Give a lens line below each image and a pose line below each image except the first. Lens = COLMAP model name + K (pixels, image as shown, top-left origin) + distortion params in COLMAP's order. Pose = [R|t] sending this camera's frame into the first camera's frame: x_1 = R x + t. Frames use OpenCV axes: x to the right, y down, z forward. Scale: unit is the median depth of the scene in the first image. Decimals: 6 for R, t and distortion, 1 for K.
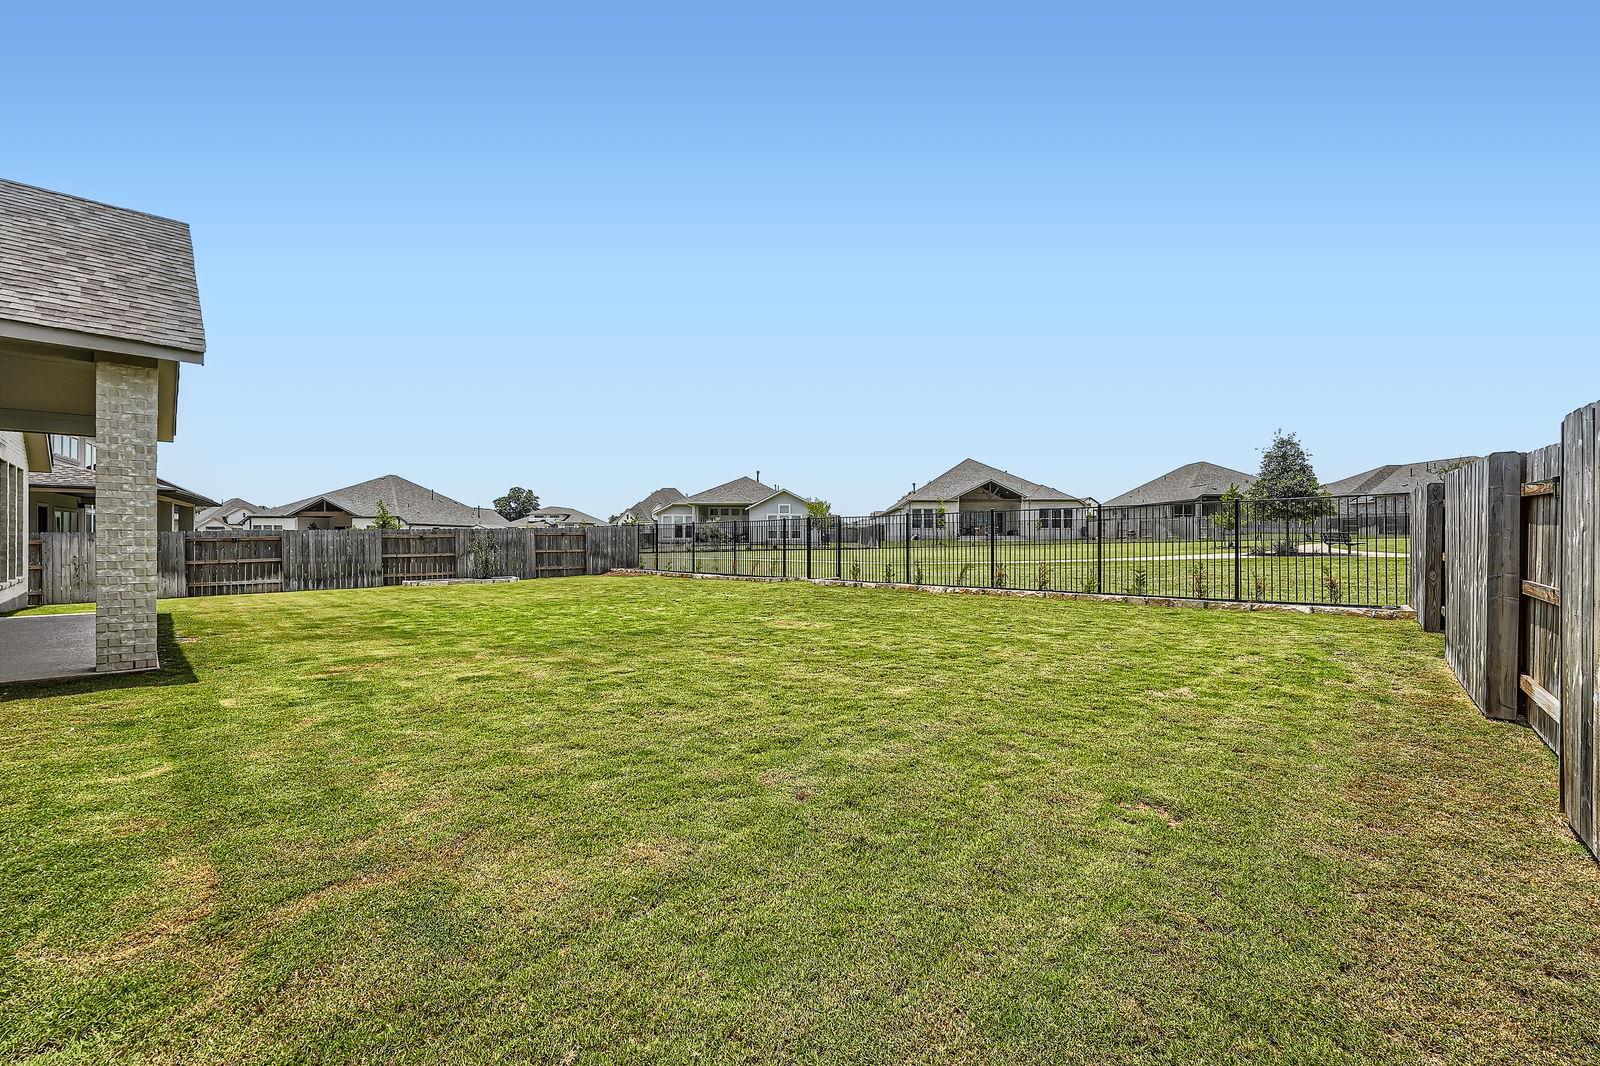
lens RADIAL K [[679.2, 0, 799.8], [0, 679.2, 537.3], [0, 0, 1]] dist [-0.000027, 0.000018]
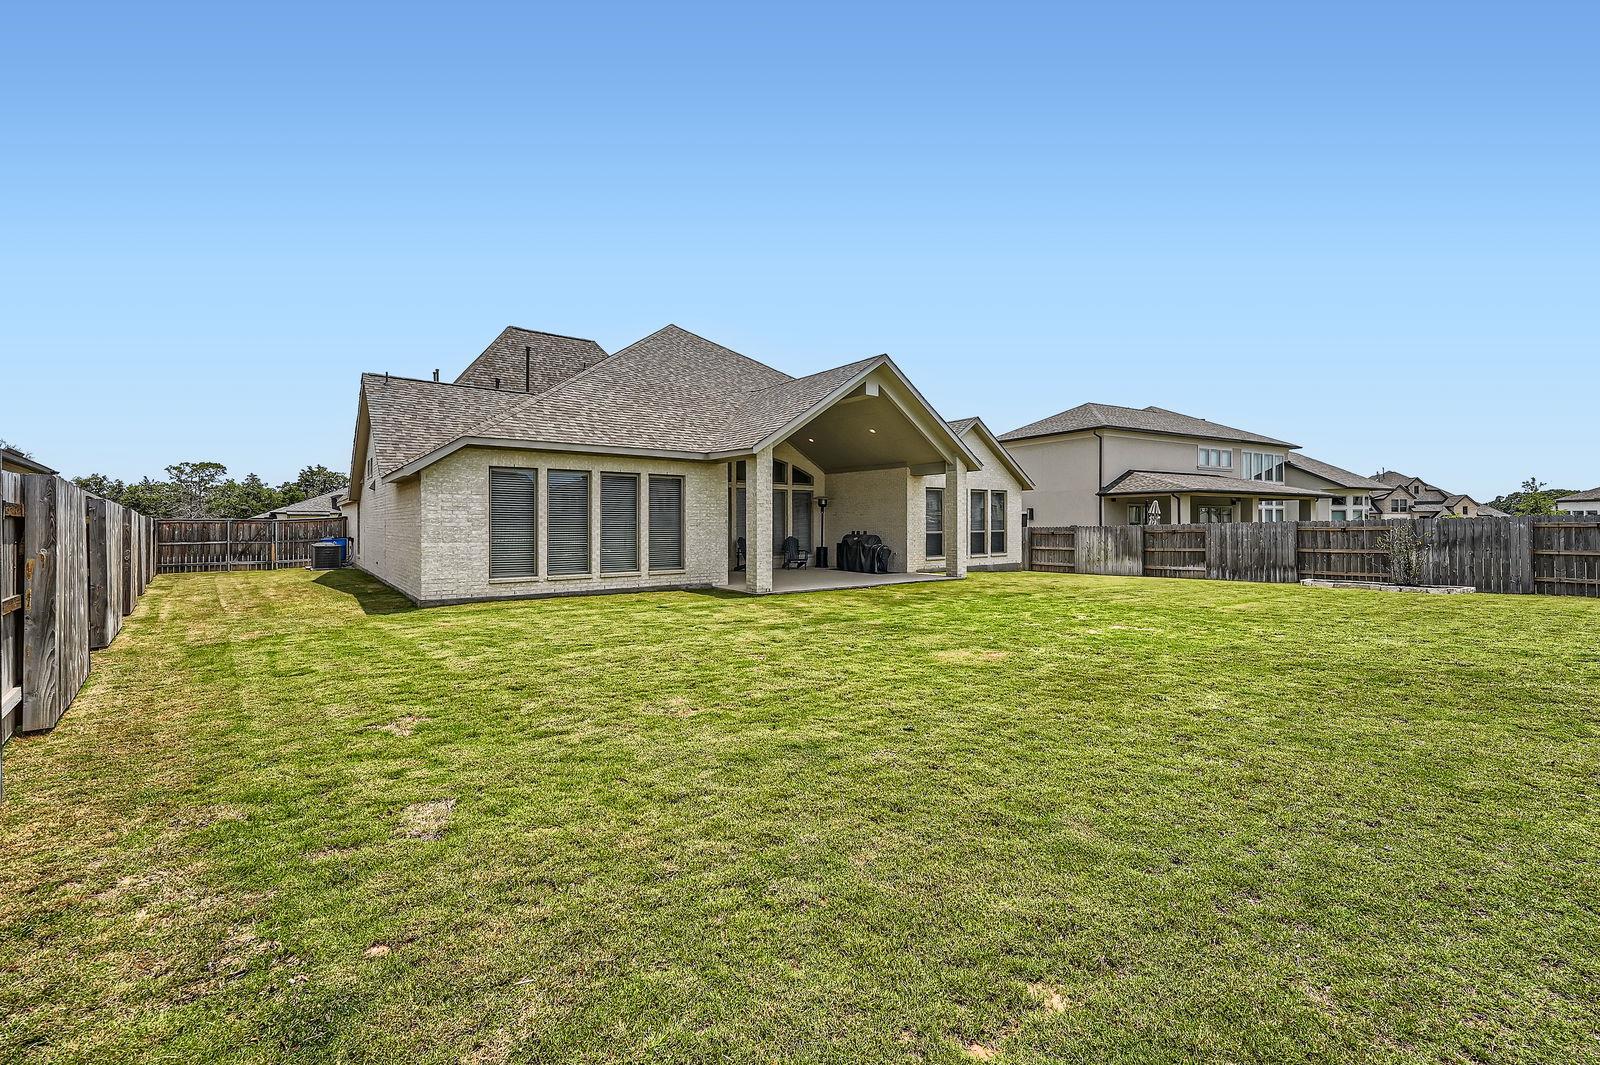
lens RADIAL K [[653.2, 0, 798.1], [0, 653.2, 526.2], [0, 0, 1]] dist [-0.002233, -0.000091]
pose [[-0.078799, 0.000464, -0.996890, 0.320064], [0.003121, 0.999995, 0.000219, -0.007213], [0.996886, -0.003095, -0.078800, 0.400679]]
